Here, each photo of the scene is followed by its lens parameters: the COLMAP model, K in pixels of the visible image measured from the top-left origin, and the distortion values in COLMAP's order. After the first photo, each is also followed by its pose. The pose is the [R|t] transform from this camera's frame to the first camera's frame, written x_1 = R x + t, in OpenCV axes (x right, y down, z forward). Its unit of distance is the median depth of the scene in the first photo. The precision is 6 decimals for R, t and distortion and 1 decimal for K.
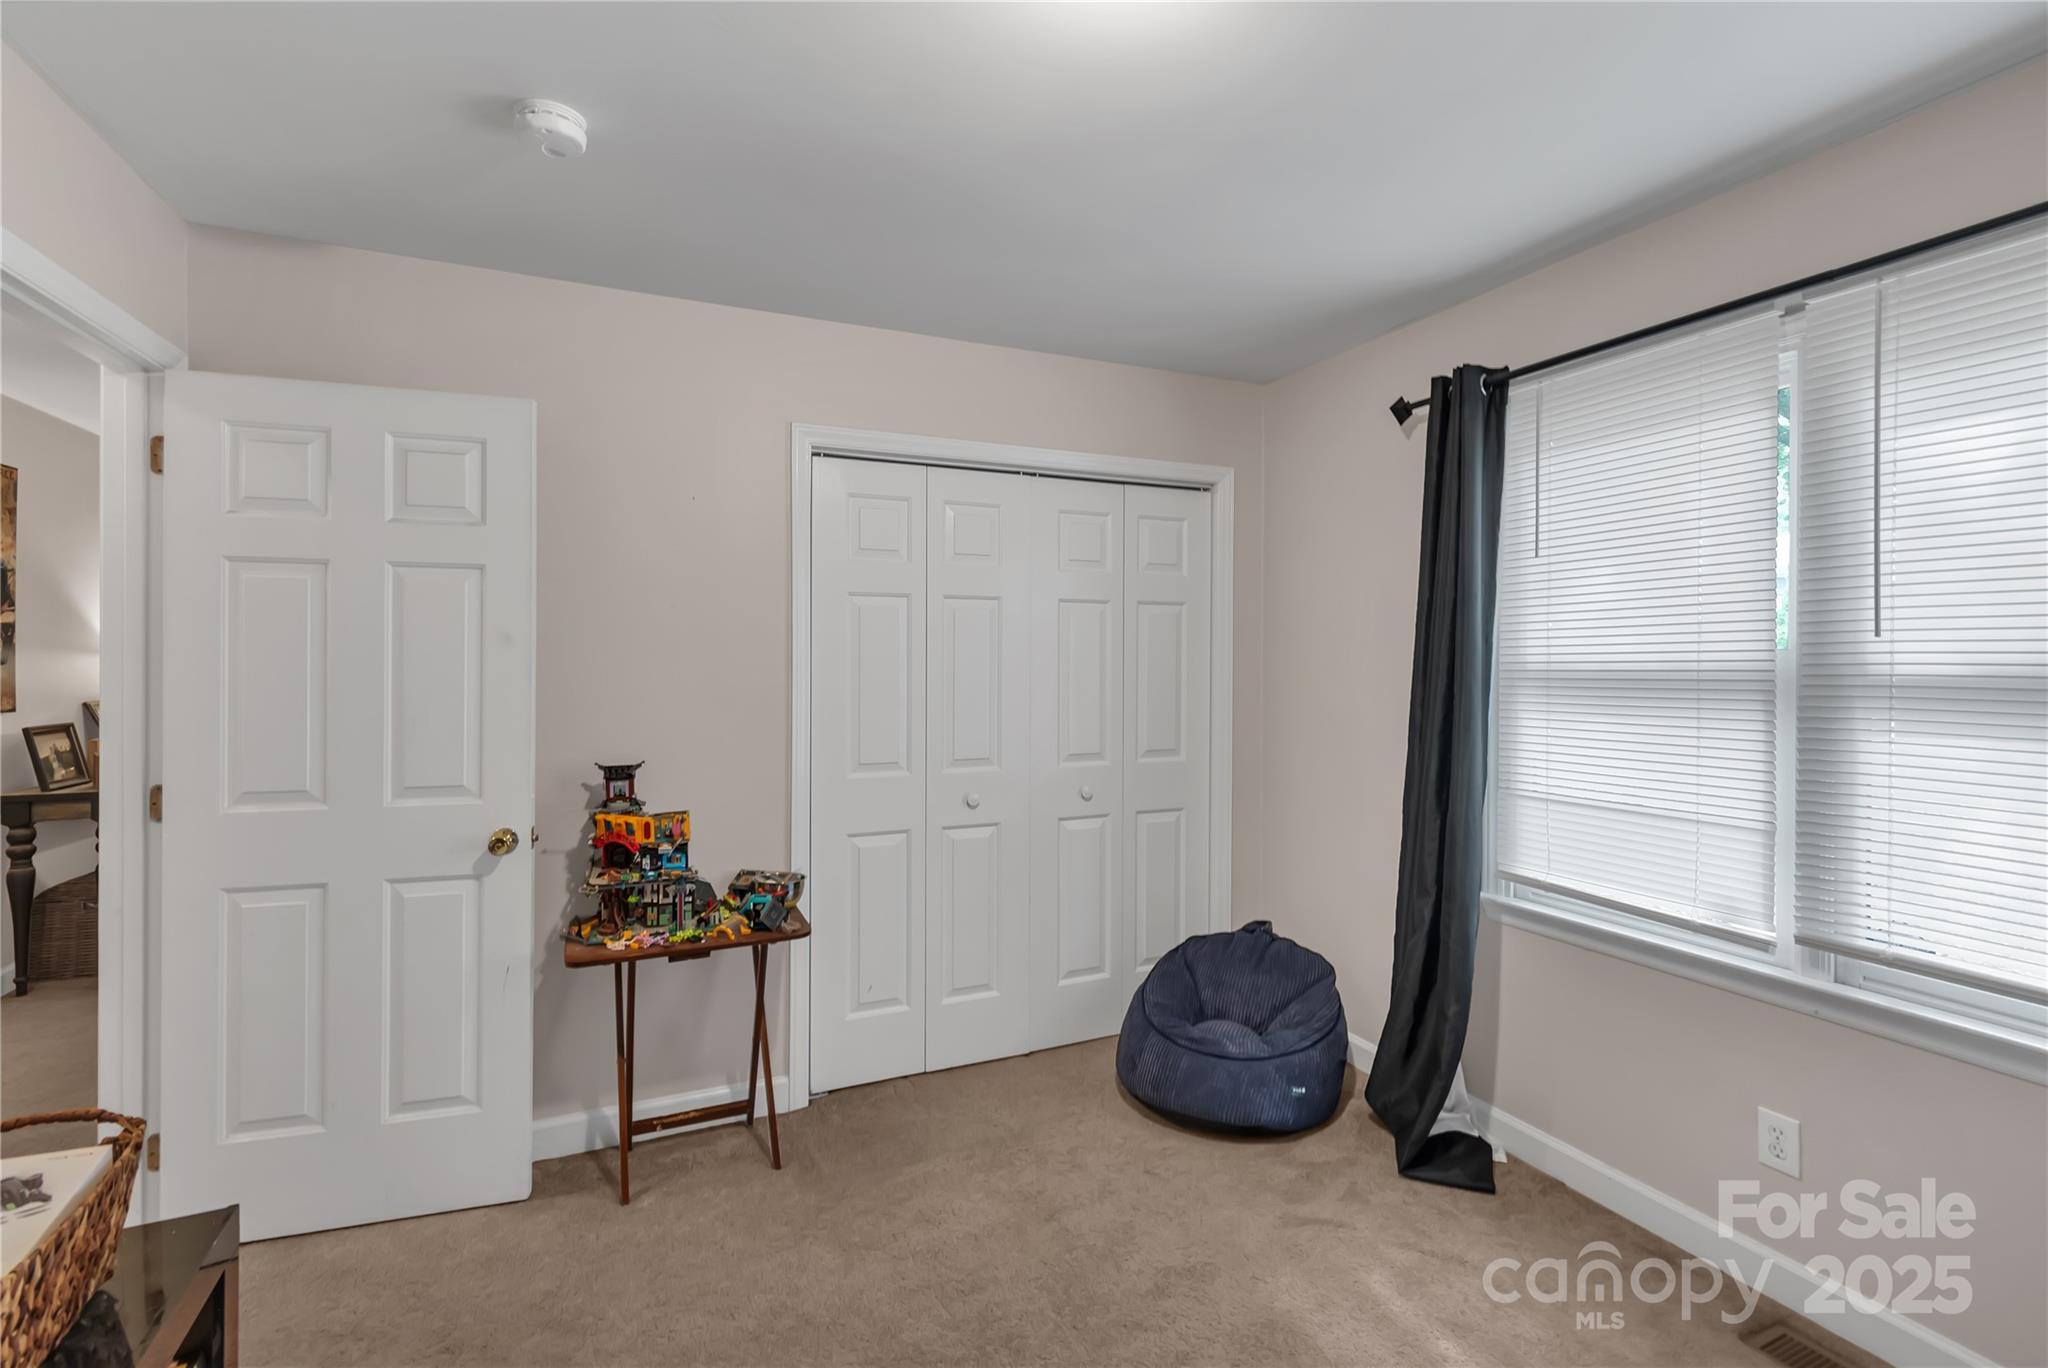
lens RADIAL K [[928.8, 0, 1037.2], [0, 928.8, 654.9], [0, 0, 1]] dist [-0.000426, -0.000120]
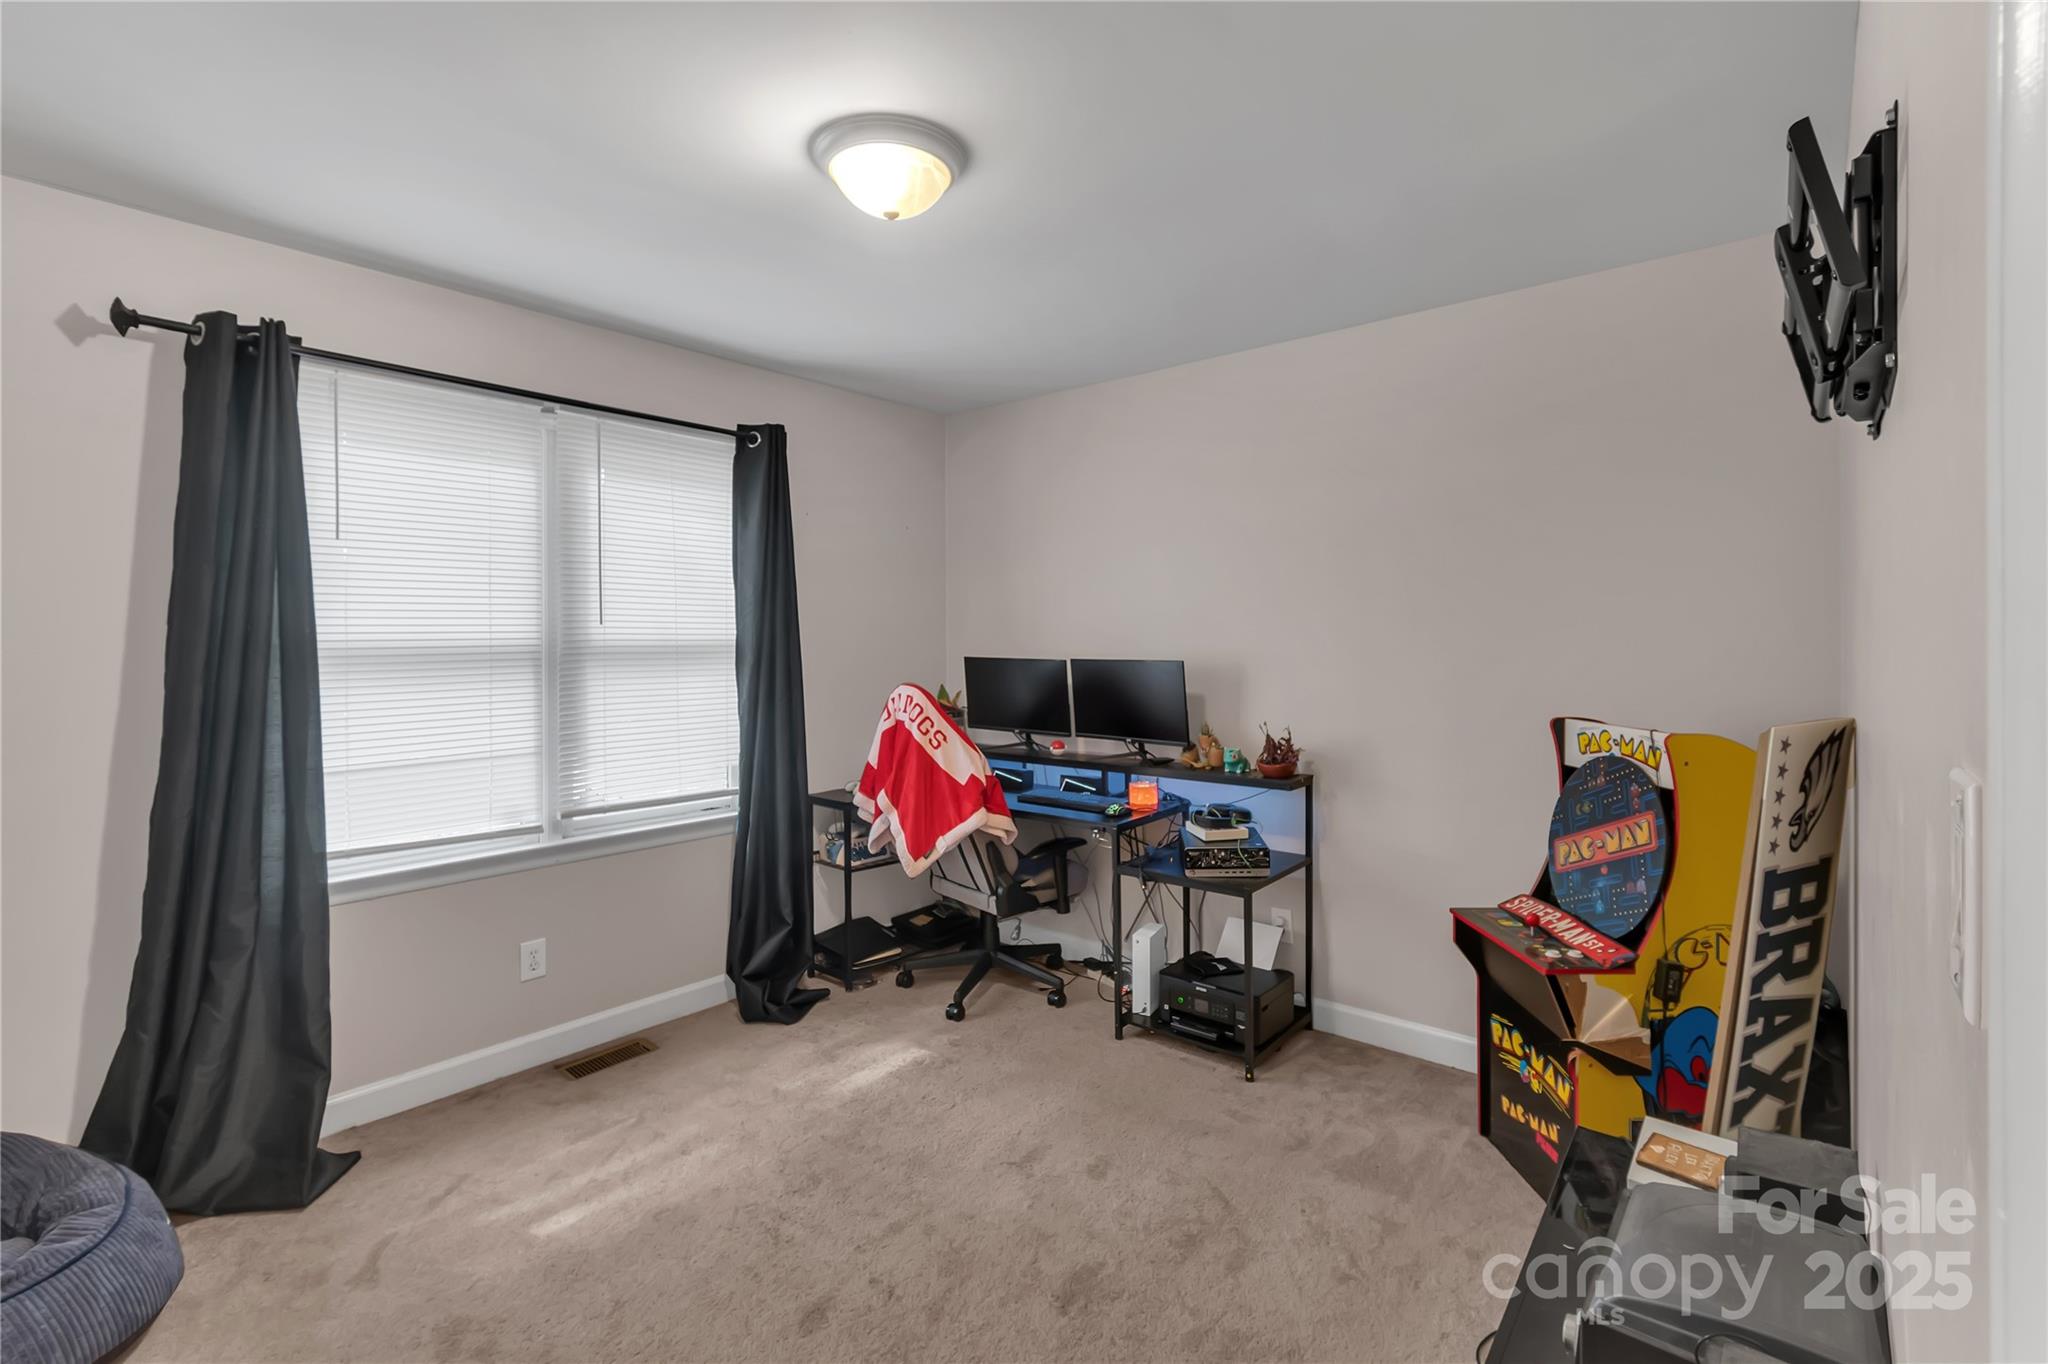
lens RADIAL K [[933.6, 0, 1036.8], [0, 933.6, 610.6], [0, 0, 1]] dist [0.001843, -0.000112]
pose [[-0.436008, 0.022712, 0.899656, -0.788845], [-0.004516, 0.999614, -0.027424, -0.000321], [-0.899931, -0.016020, -0.435737, 0.799143]]
